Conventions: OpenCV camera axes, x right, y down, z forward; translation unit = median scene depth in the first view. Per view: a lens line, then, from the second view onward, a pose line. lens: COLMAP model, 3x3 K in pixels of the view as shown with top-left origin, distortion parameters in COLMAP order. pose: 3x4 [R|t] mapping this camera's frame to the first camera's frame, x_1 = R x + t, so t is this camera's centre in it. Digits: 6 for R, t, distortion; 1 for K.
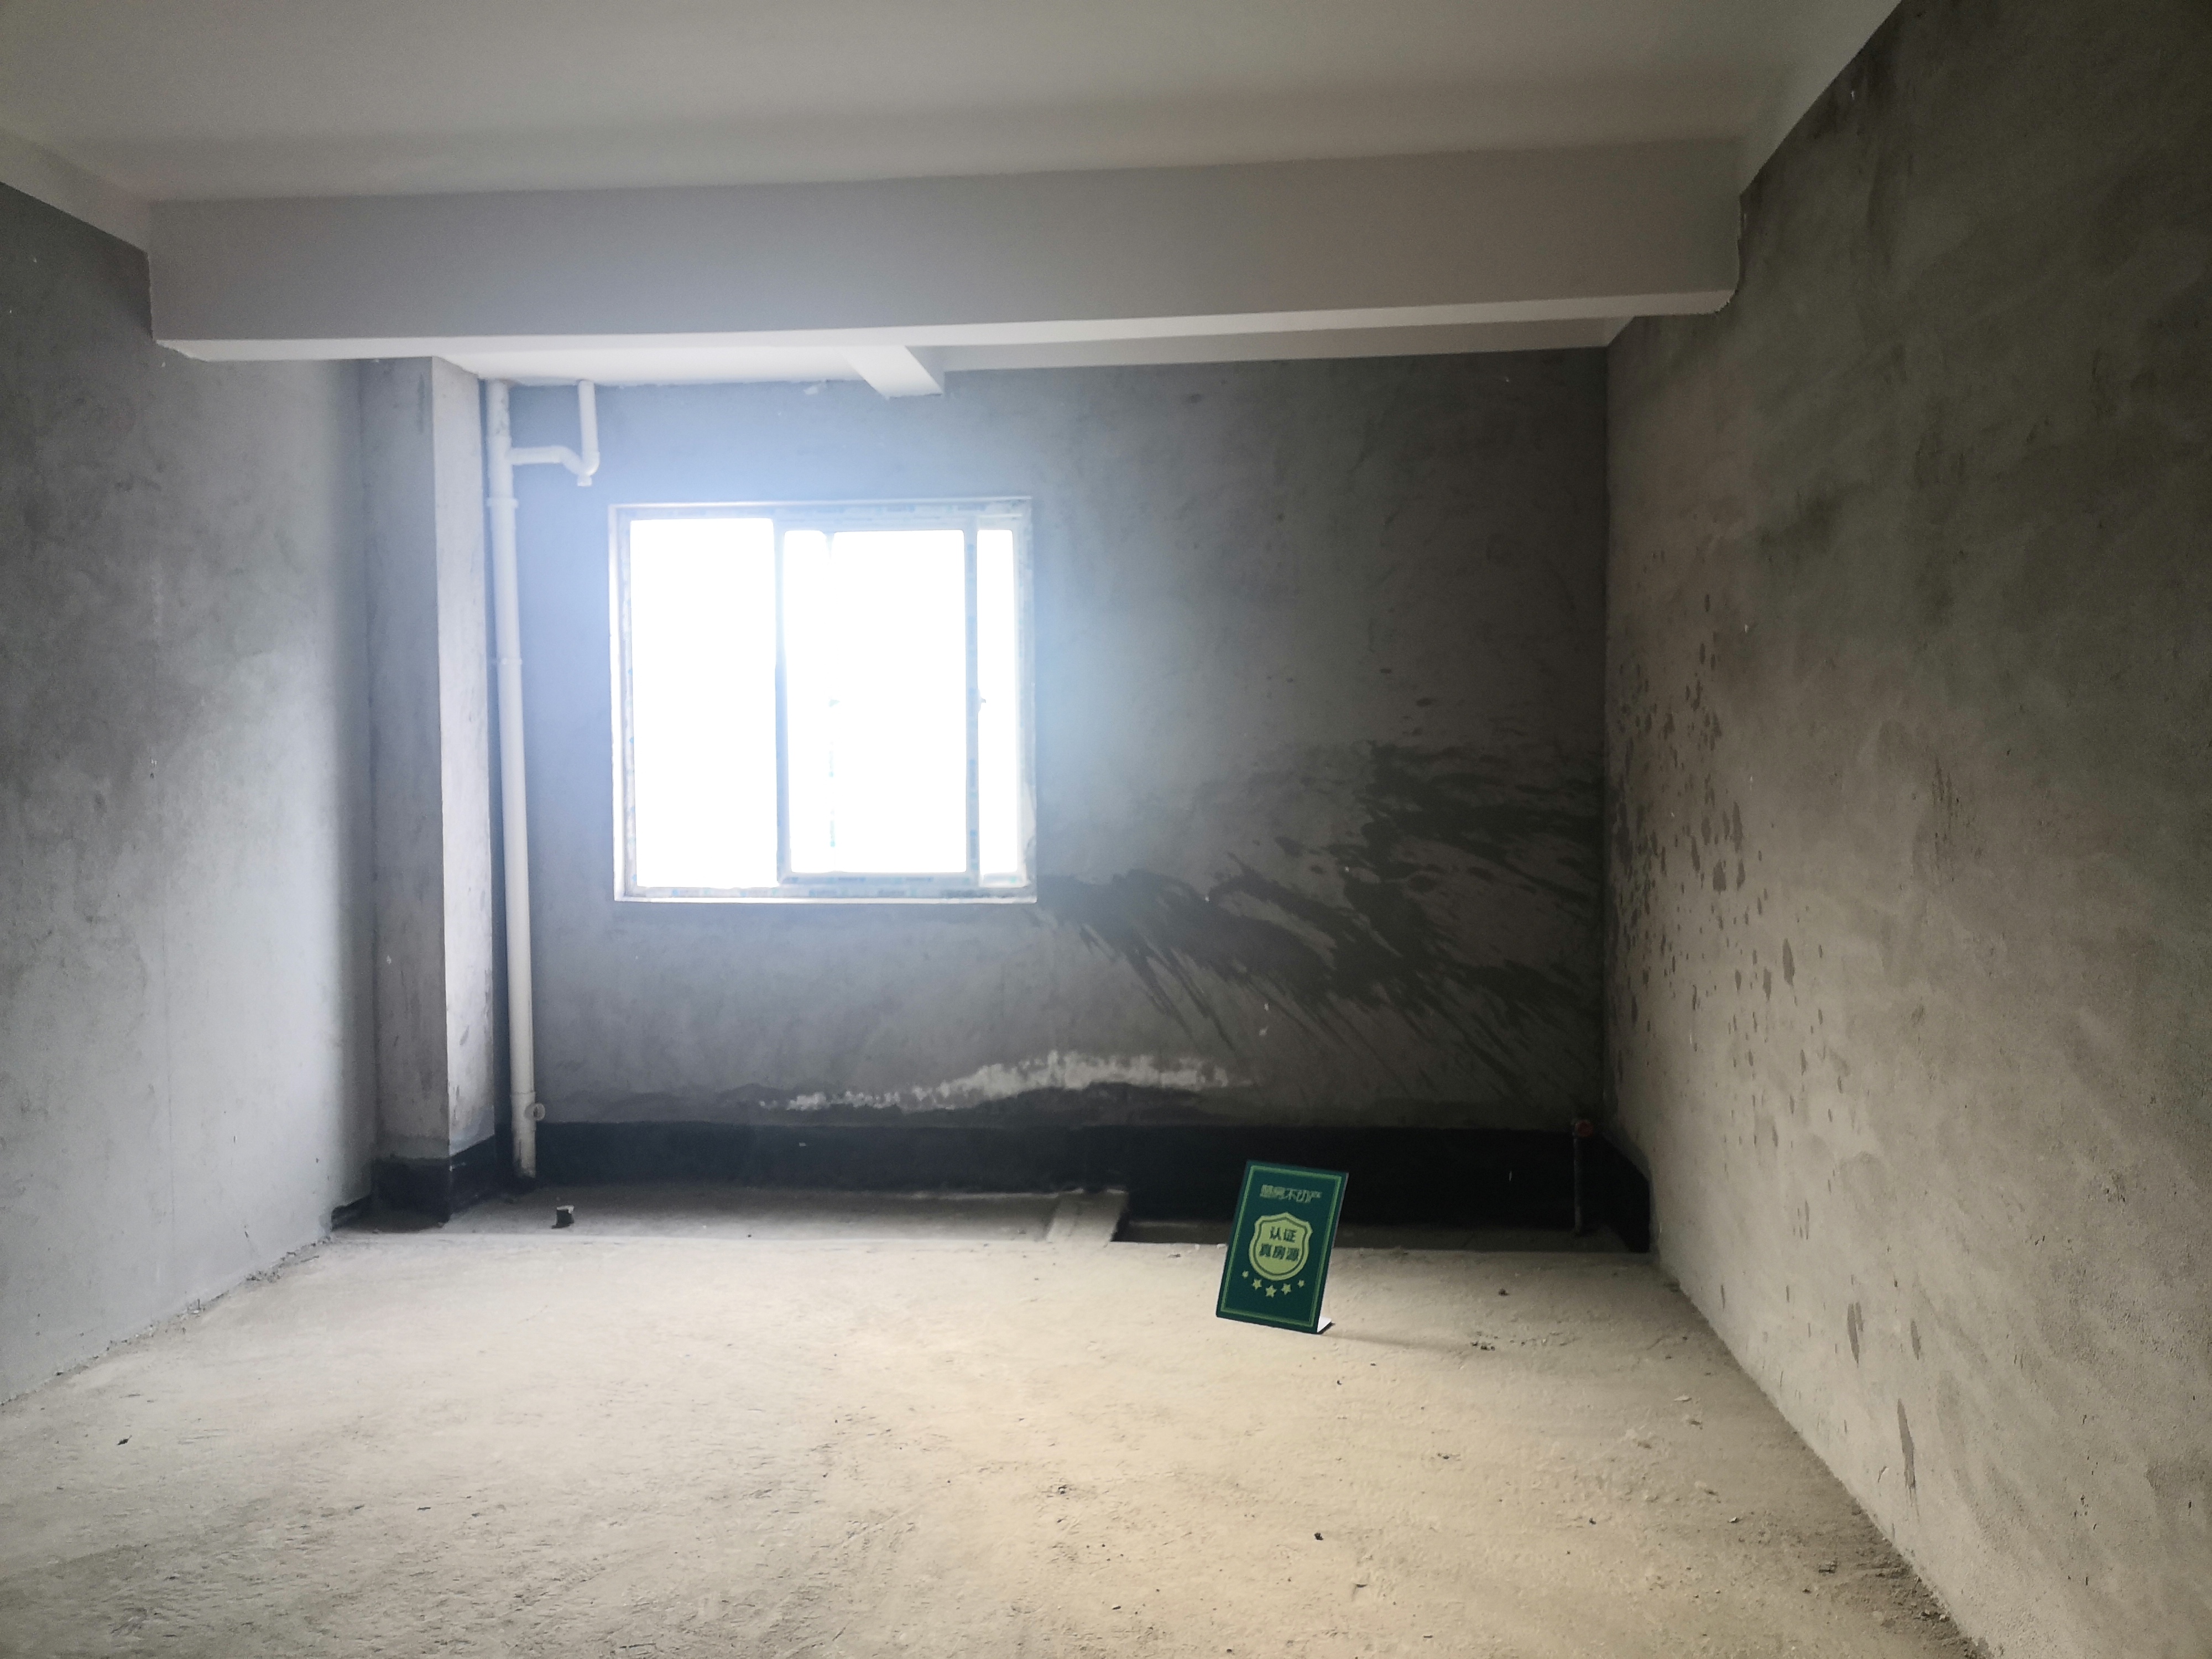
lens RADIAL K [[1645.3, 0, 1099.6], [0, 1645.3, 834.0], [0, 0, 1]] dist [0.043885, -0.033821]
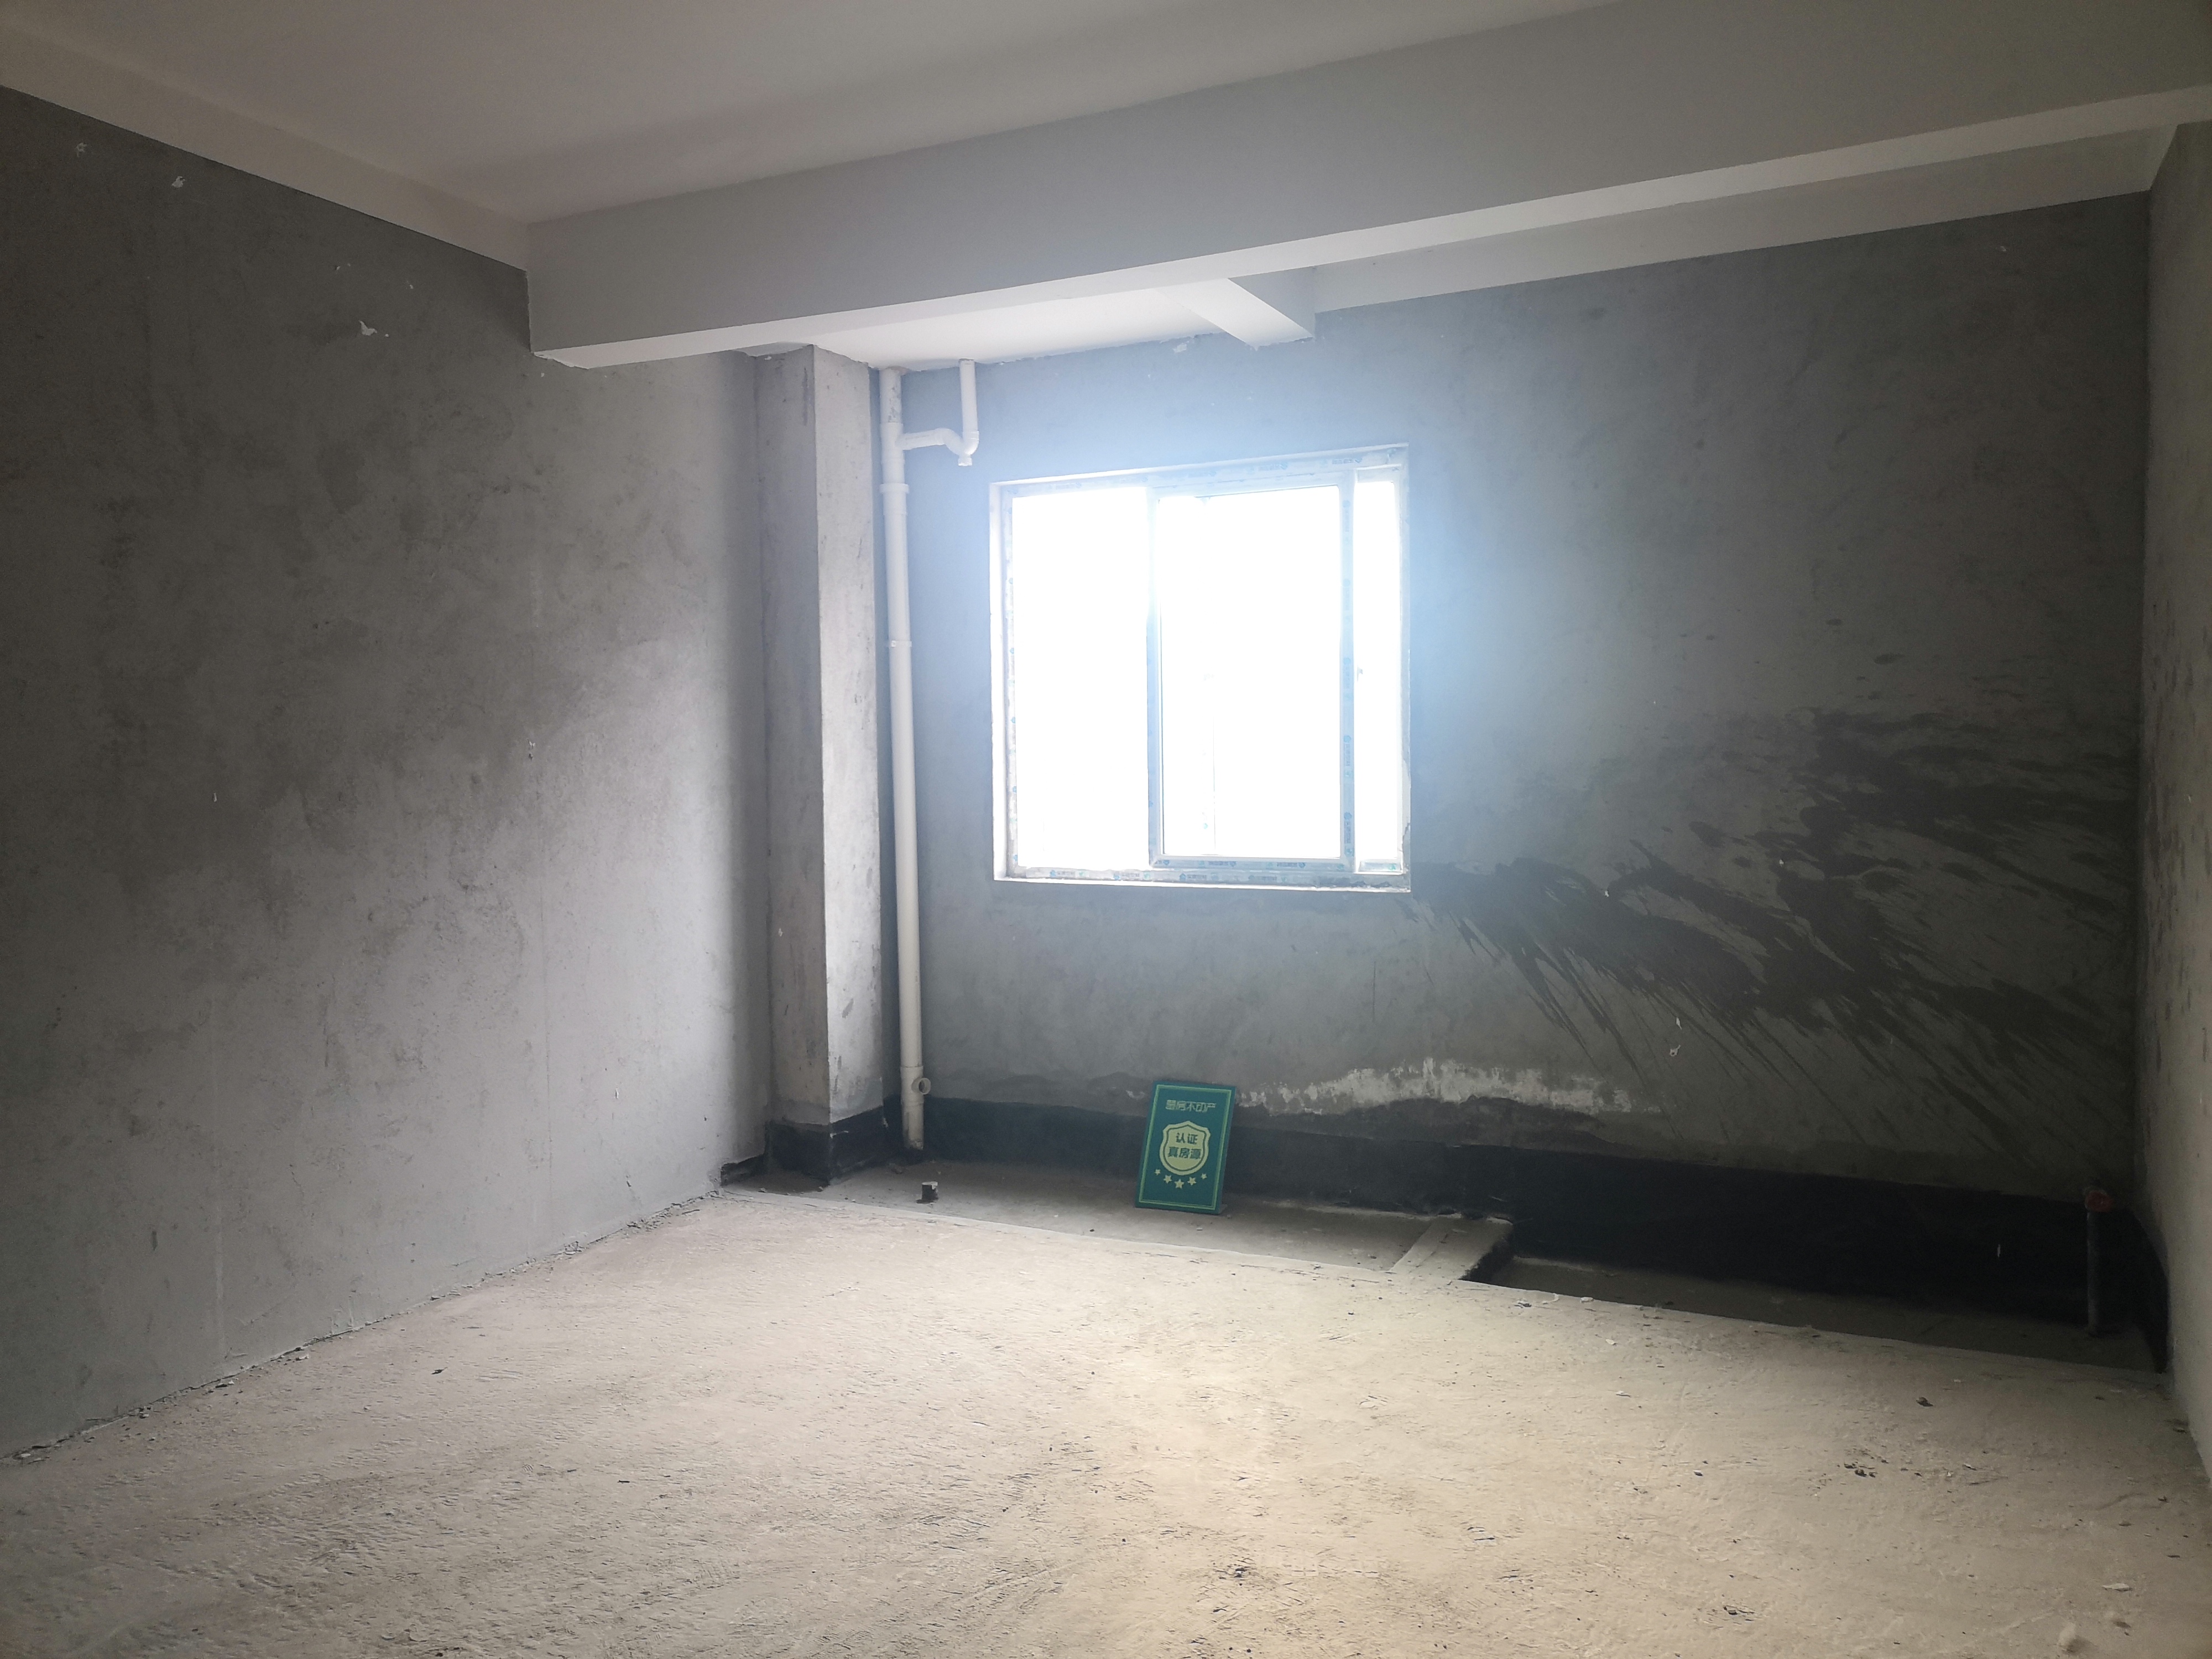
lens RADIAL K [[1645.3, 0, 1099.6], [0, 1645.3, 834.0], [0, 0, 1]] dist [0.043885, -0.033821]
pose [[0.934667, 0.012180, -0.355316, 0.126820], [-0.007934, 0.999879, 0.013404, -0.001608], [0.355436, -0.009710, 0.934650, 0.097206]]
